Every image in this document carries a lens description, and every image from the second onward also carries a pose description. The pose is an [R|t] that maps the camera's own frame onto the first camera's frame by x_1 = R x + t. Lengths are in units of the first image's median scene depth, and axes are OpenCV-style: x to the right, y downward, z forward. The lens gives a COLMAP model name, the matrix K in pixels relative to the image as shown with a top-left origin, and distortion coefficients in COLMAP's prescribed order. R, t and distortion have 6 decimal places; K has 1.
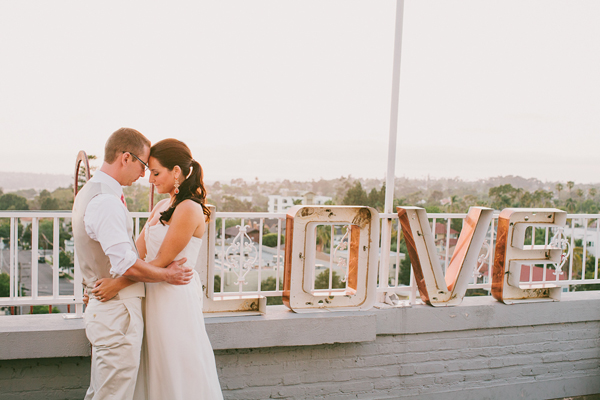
lens RADIAL K [[841.7, 0, 300.0], [0, 841.7, 200.0], [0, 0, 1]] dist [-0.168819, 0.013163]
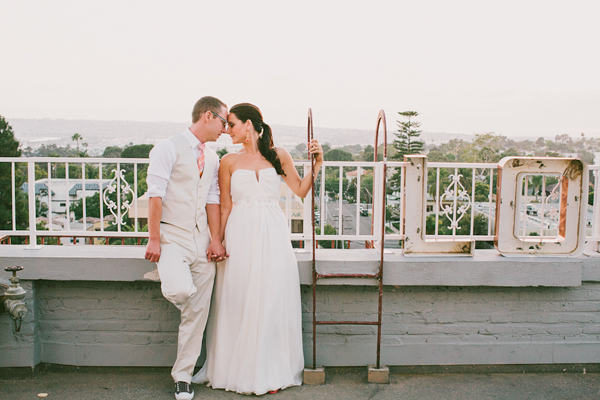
lens RADIAL K [[841.7, 0, 300.0], [0, 841.7, 200.0], [0, 0, 1]] dist [-0.168819, 0.013163]
pose [[0.926837, 0.021847, -0.374827, 0.147217], [-0.002133, 0.998596, 0.052928, 0.005578], [0.375457, -0.048256, 0.925583, -0.084887]]
